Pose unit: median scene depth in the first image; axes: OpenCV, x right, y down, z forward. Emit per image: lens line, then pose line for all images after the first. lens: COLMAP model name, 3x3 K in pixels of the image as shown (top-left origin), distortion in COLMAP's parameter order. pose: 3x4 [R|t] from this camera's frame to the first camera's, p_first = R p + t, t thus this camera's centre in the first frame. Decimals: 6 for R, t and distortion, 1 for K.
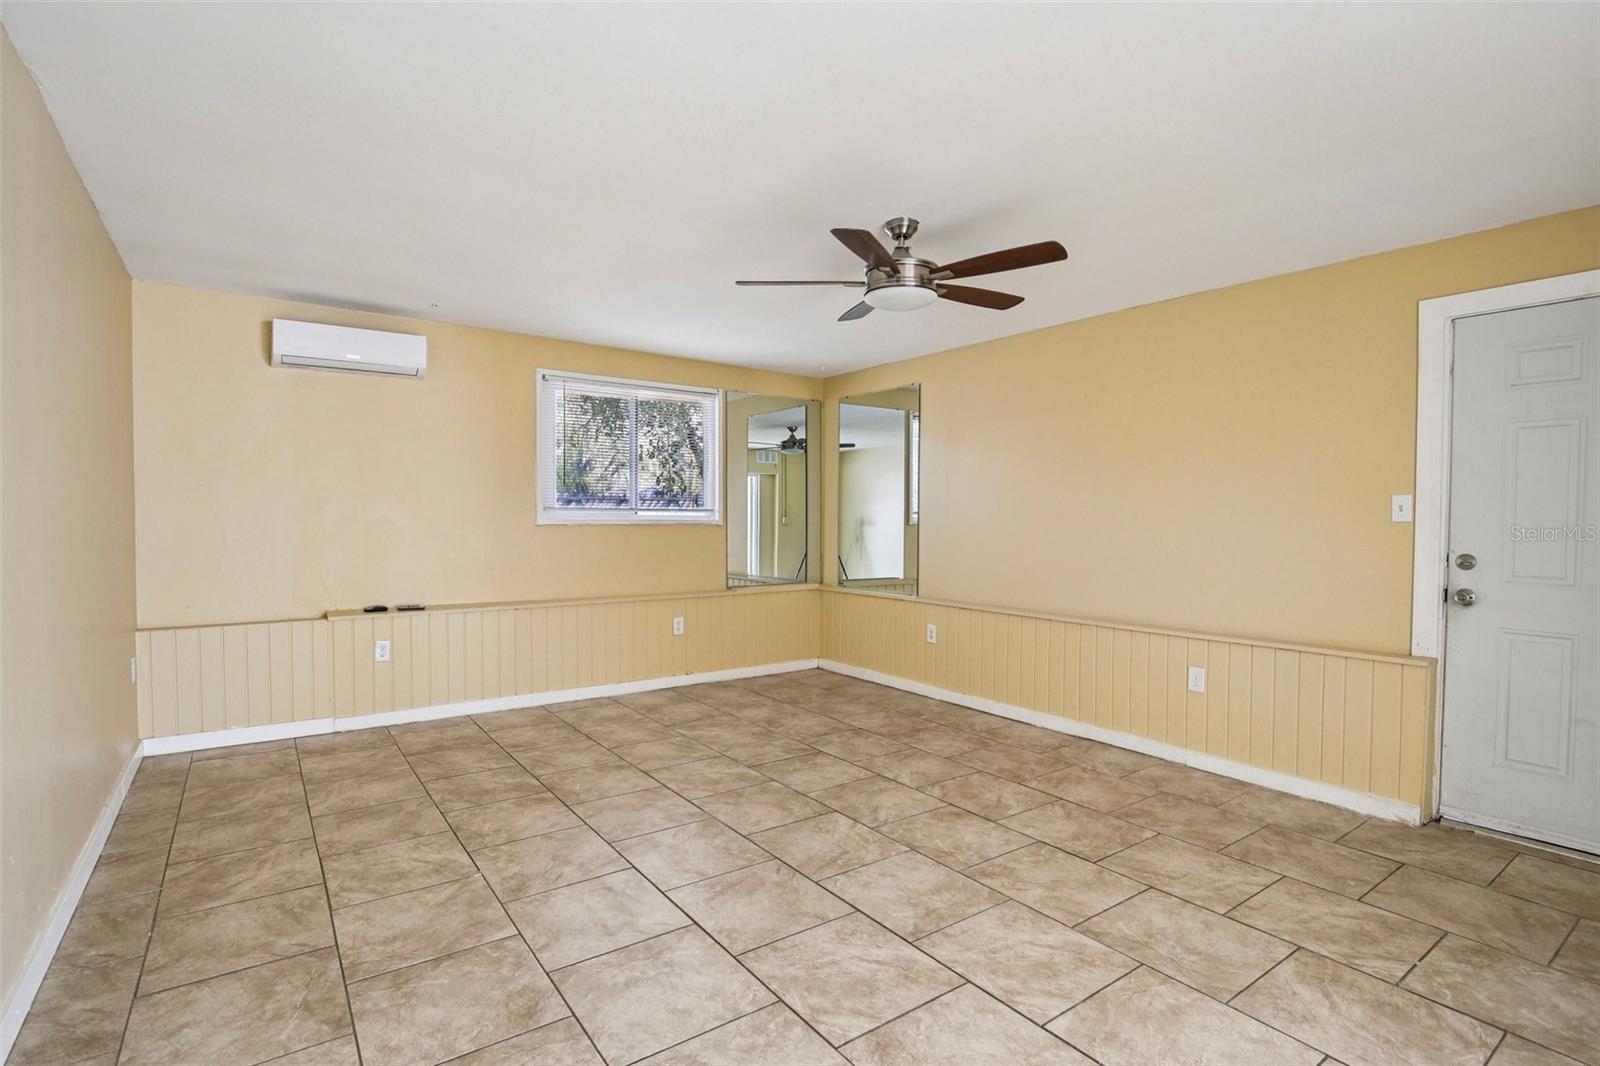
lens RADIAL K [[765.7, 0, 799.7], [0, 765.7, 537.8], [0, 0, 1]] dist [-0.023723, 0.003835]
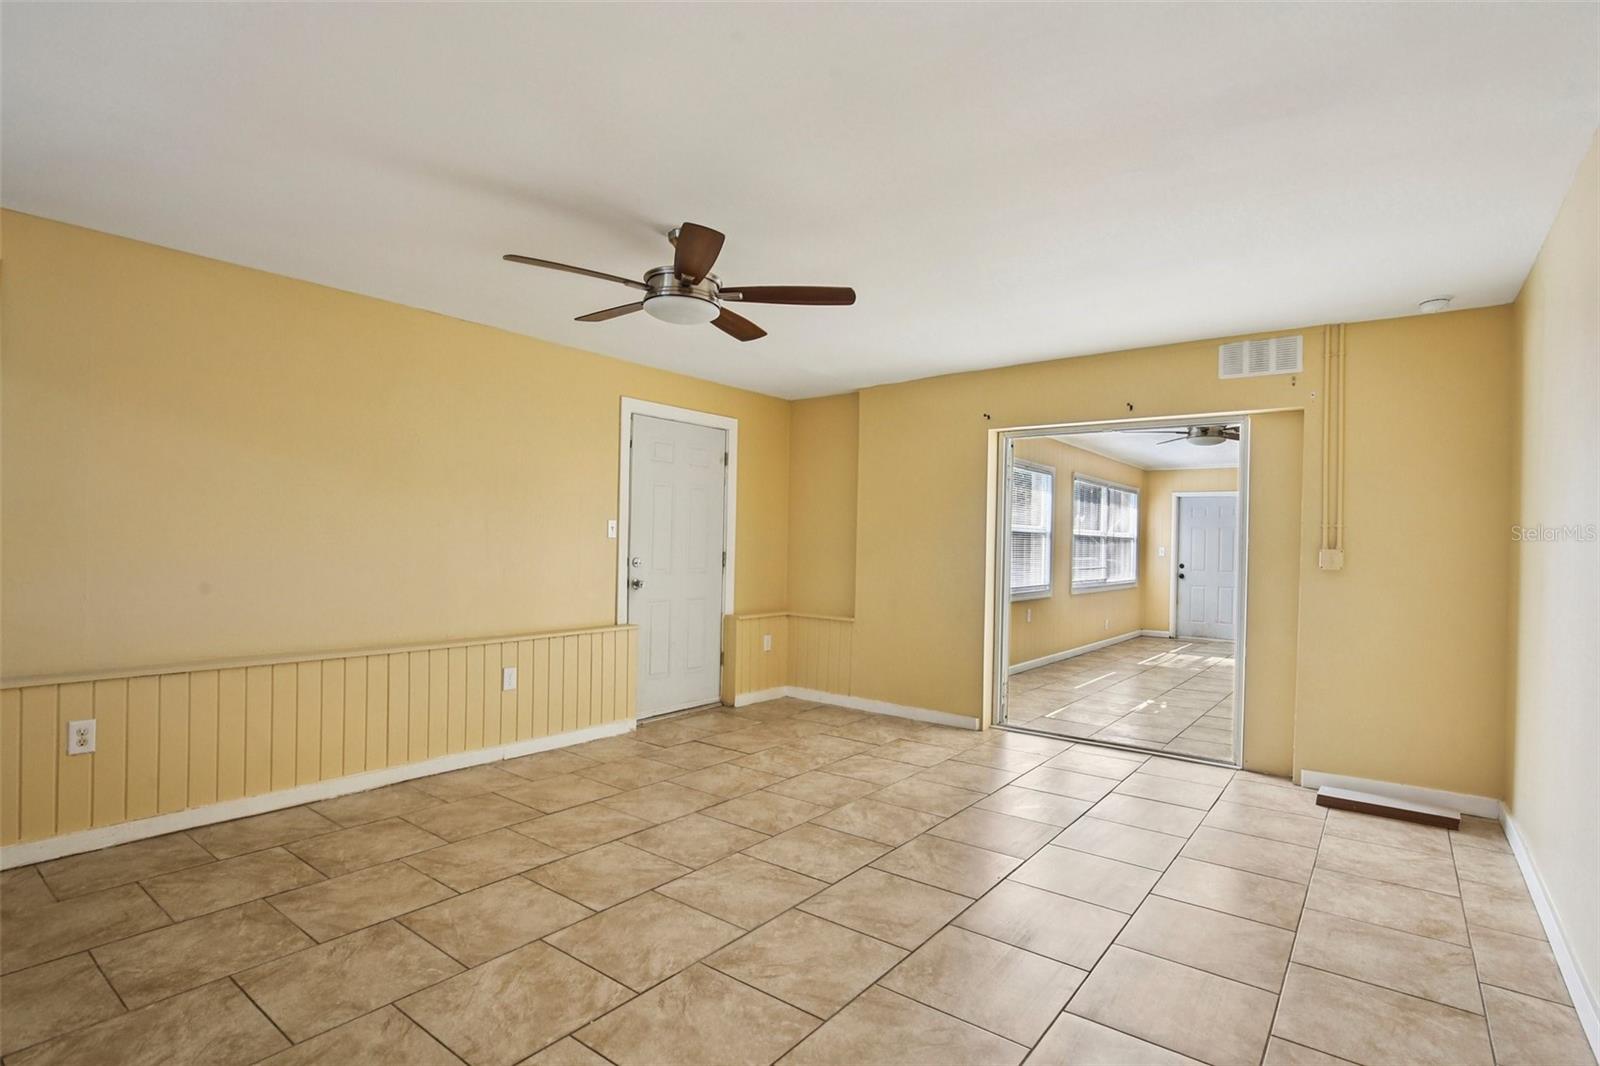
lens RADIAL K [[765.7, 0, 802.2], [0, 765.7, 542.7], [0, 0, 1]] dist [-0.023723, 0.003835]
pose [[-0.269550, -0.013906, 0.962886, -0.702090], [0.001770, 0.999887, 0.014936, -0.029479], [-0.962985, 0.005730, -0.269495, 0.943000]]
